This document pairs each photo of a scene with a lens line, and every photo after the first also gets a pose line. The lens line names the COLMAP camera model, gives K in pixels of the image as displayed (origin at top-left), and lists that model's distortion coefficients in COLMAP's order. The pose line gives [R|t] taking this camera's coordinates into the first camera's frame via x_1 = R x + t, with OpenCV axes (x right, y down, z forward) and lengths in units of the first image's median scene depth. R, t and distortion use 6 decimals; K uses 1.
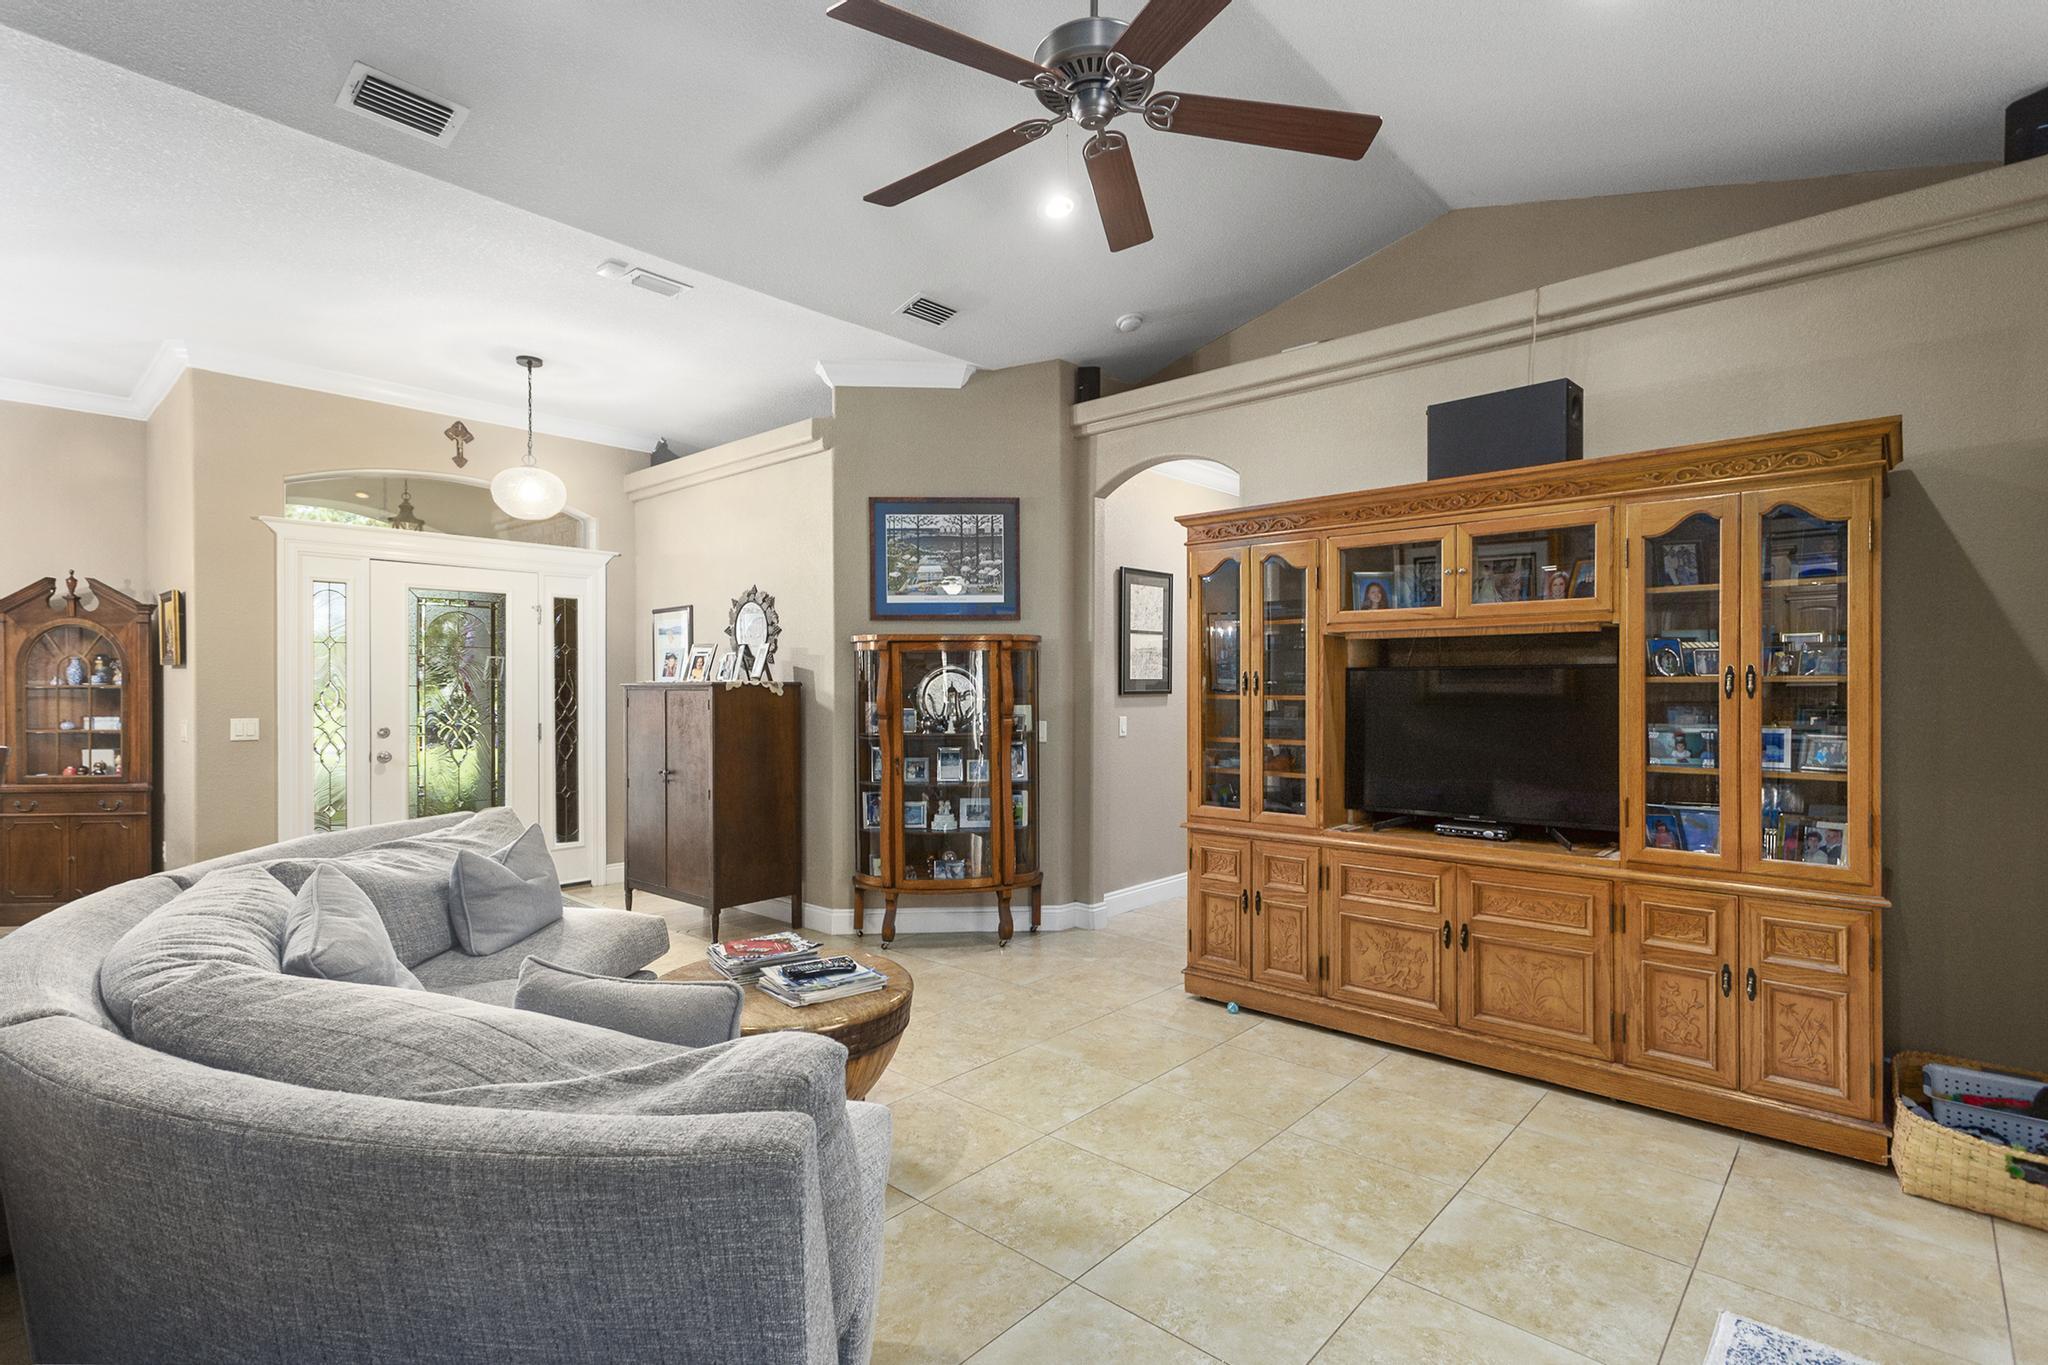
lens RADIAL K [[977.3, 0, 1023.6], [0, 977.3, 687.8], [0, 0, 1]] dist [0.018197, -0.000153]
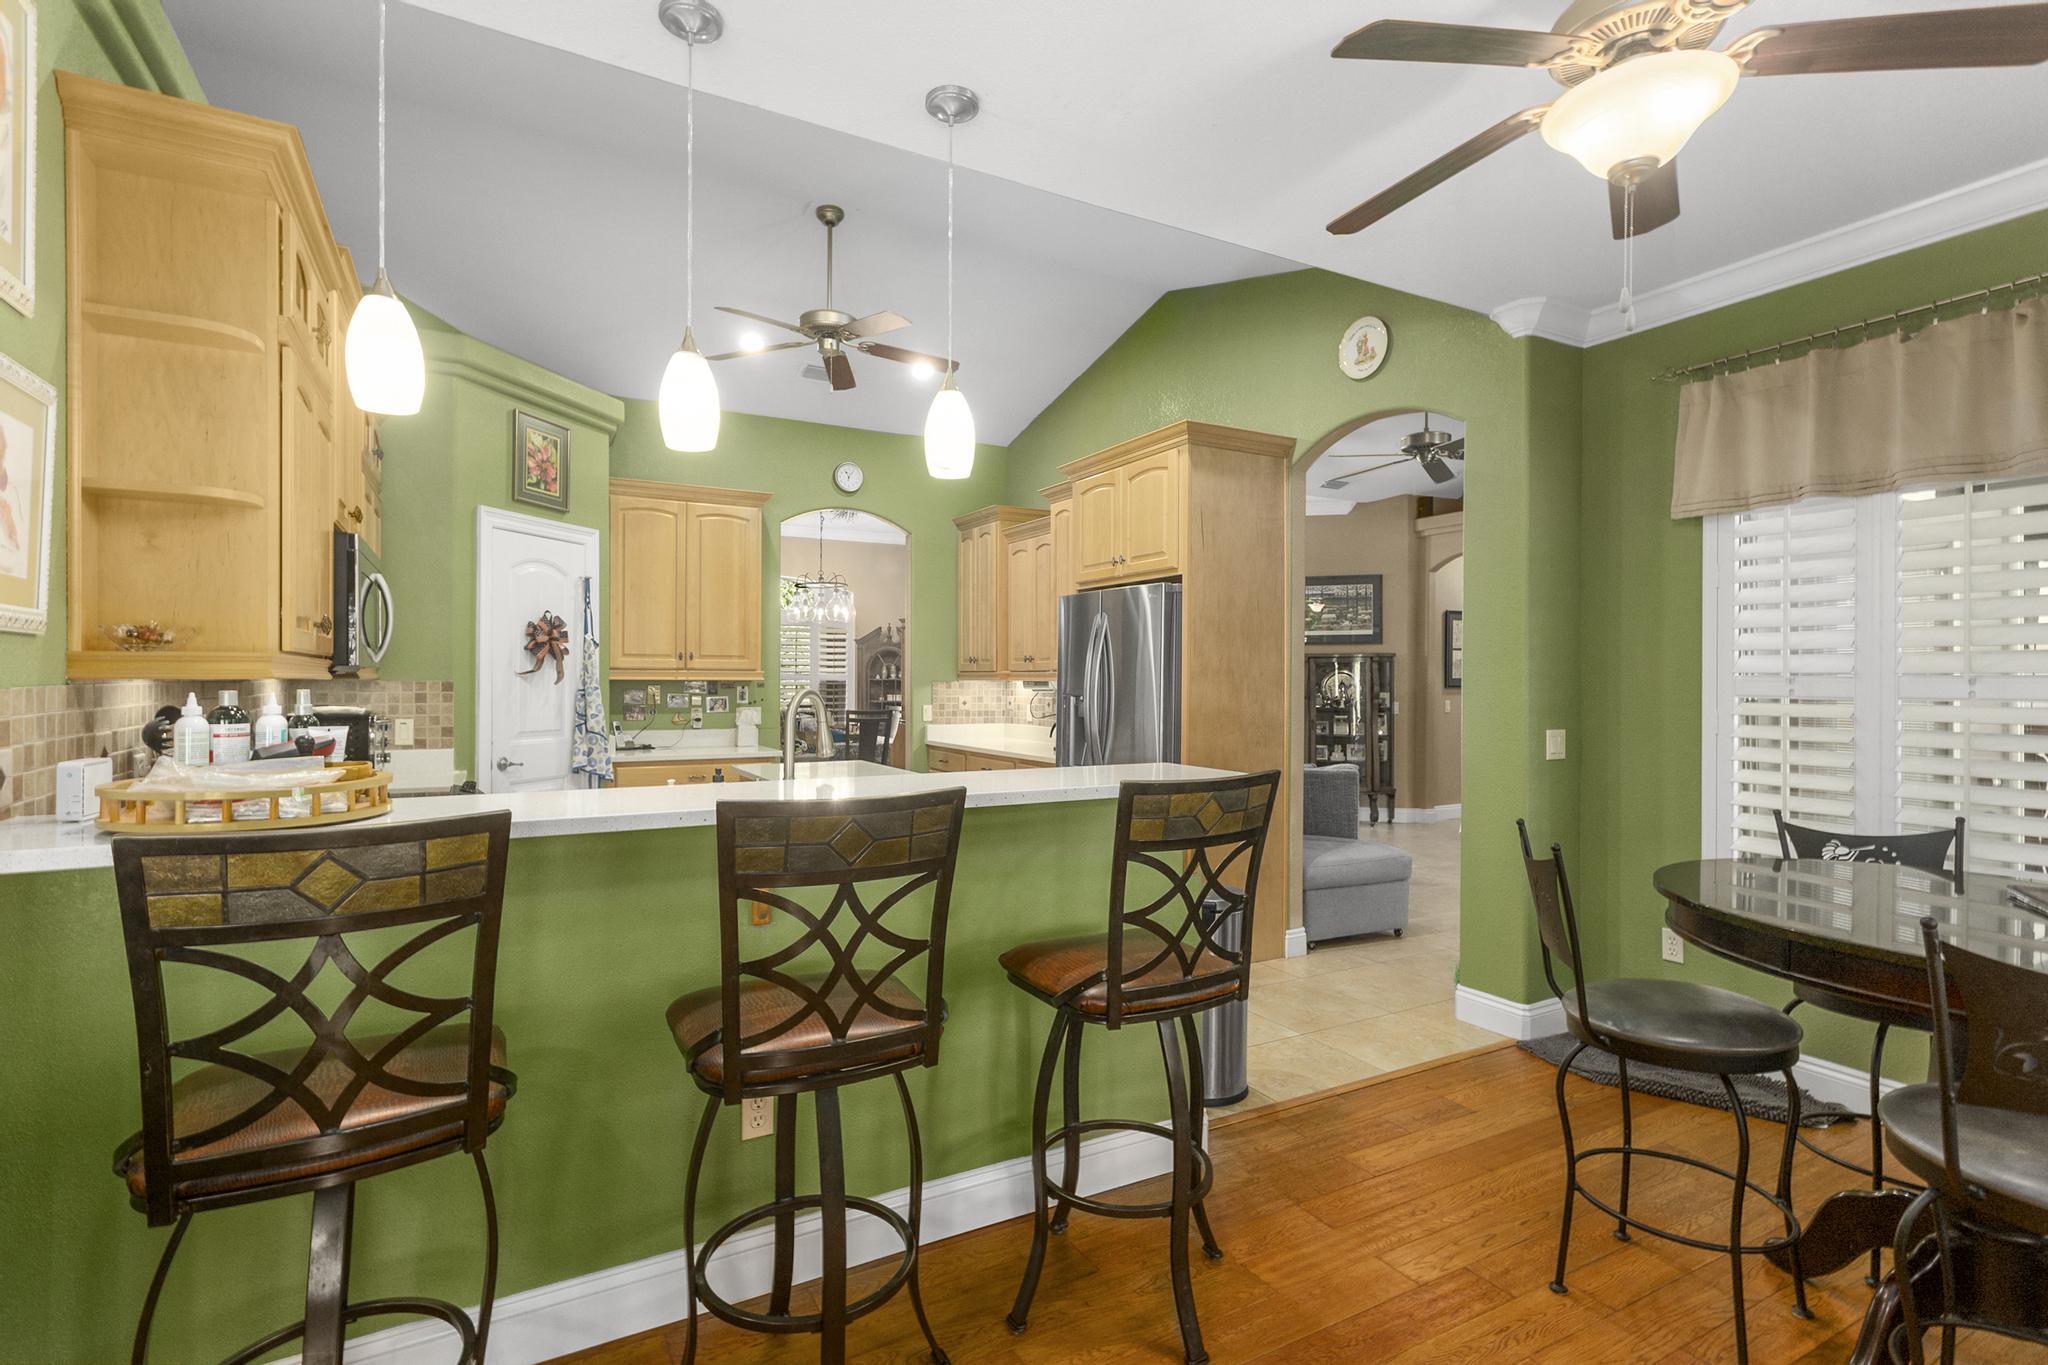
lens RADIAL K [[977.3, 0, 1003.3], [0, 977.3, 671.5], [0, 0, 1]] dist [0.018197, -0.000153]
pose [[0.949629, 0.004561, -0.313343, -0.099176], [-0.006536, 0.999965, -0.005251, -0.006200], [0.313308, 0.007035, 0.949625, -0.887063]]
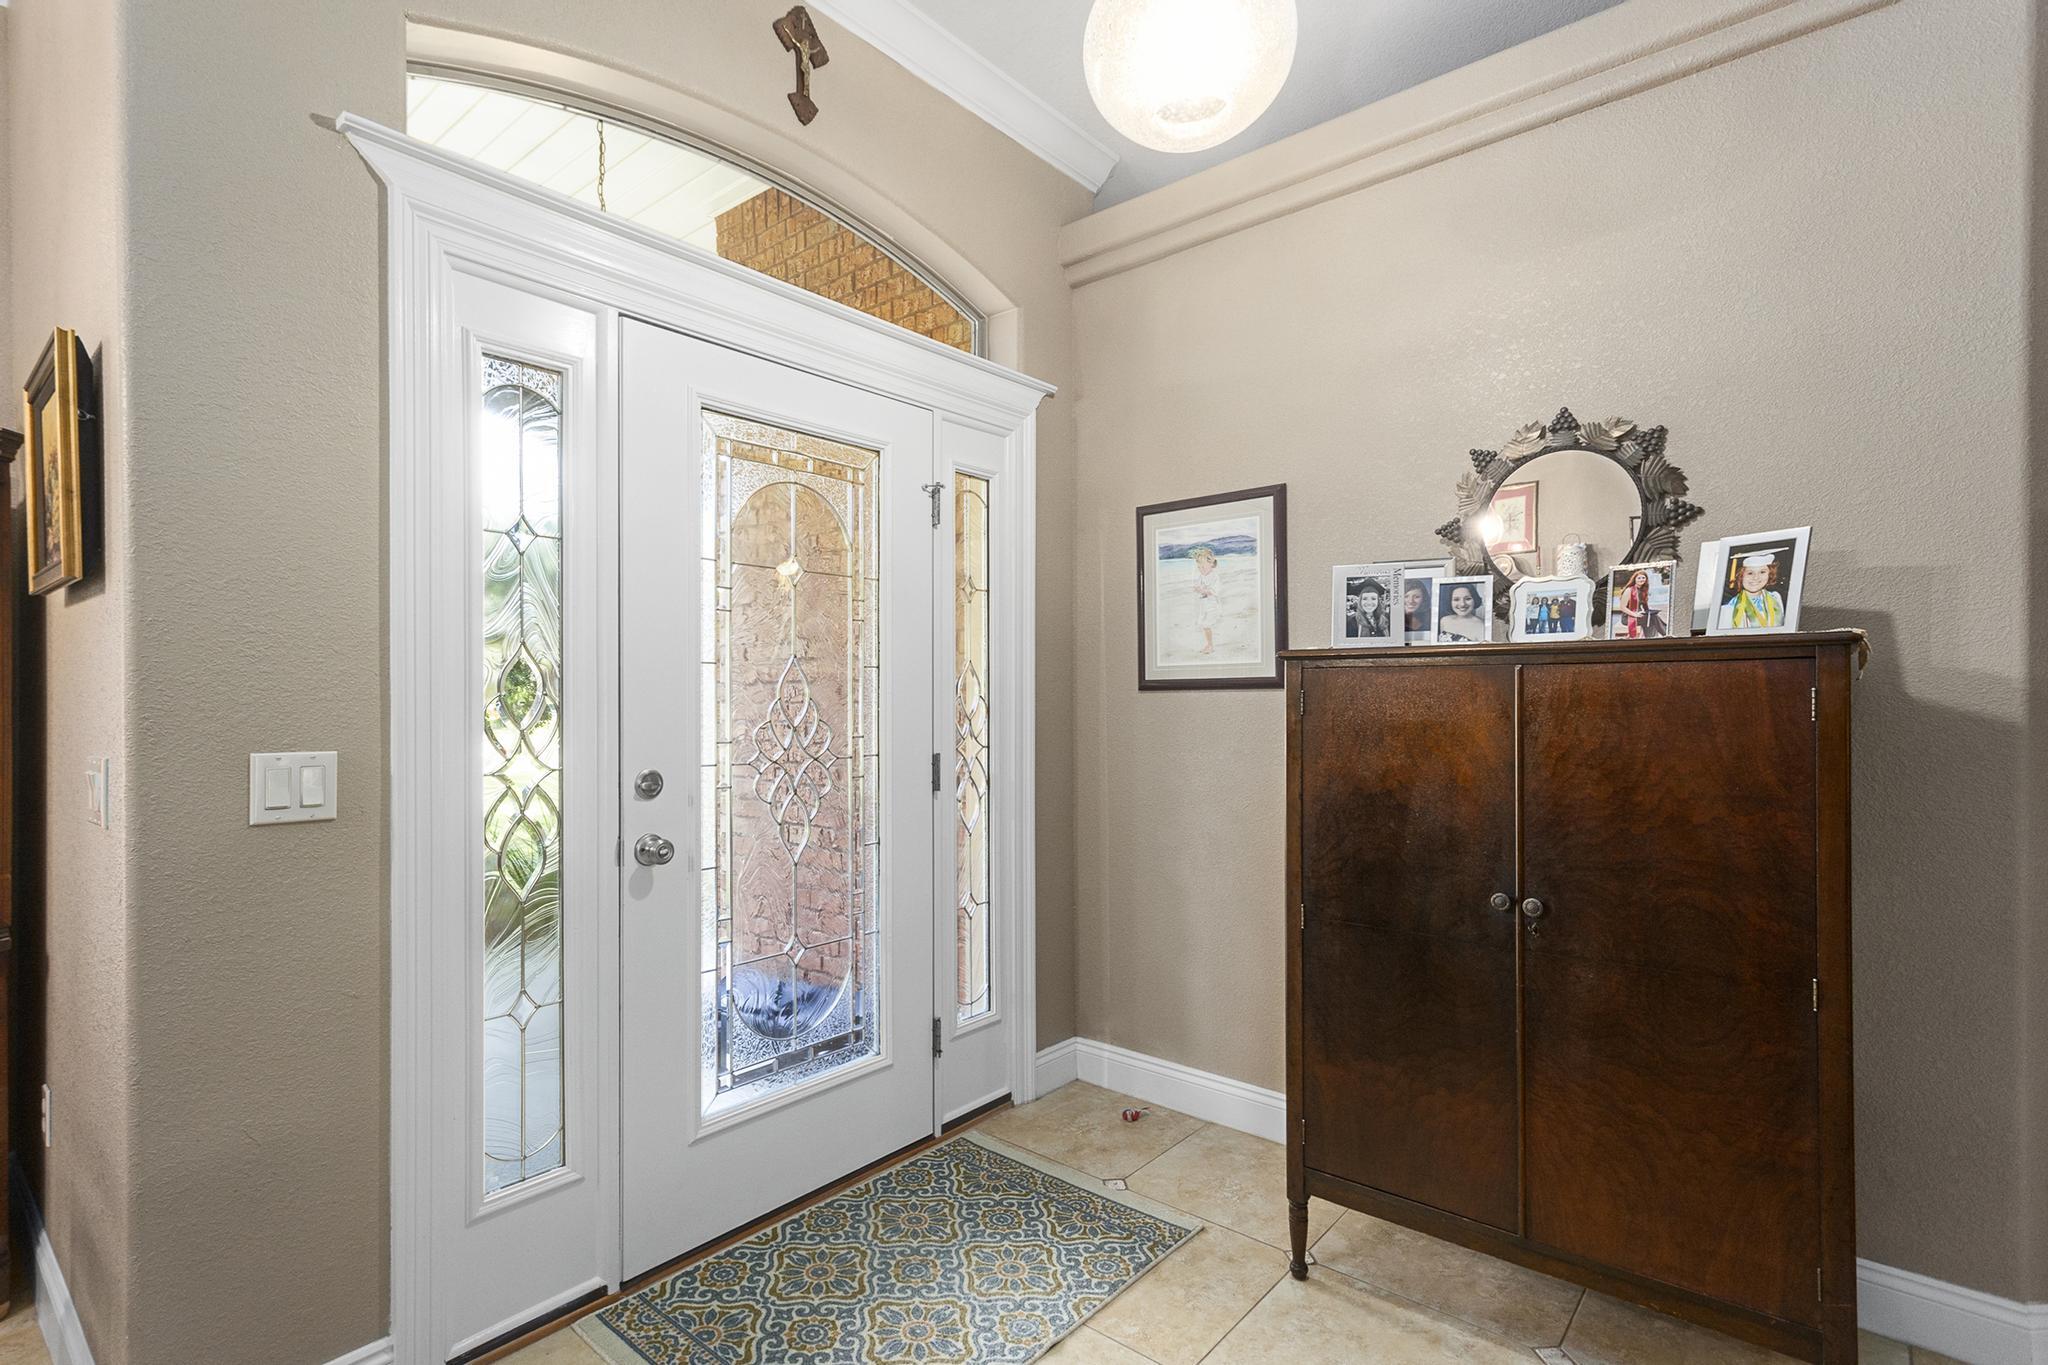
lens RADIAL K [[977.3, 0, 1033.7], [0, 977.3, 700.2], [0, 0, 1]] dist [0.018197, -0.000153]
pose [[0.999387, -0.002579, 0.034920, -0.552082], [0.002361, 0.999977, 0.006284, 0.012130], [-0.034936, -0.006197, 0.999370, 0.662240]]
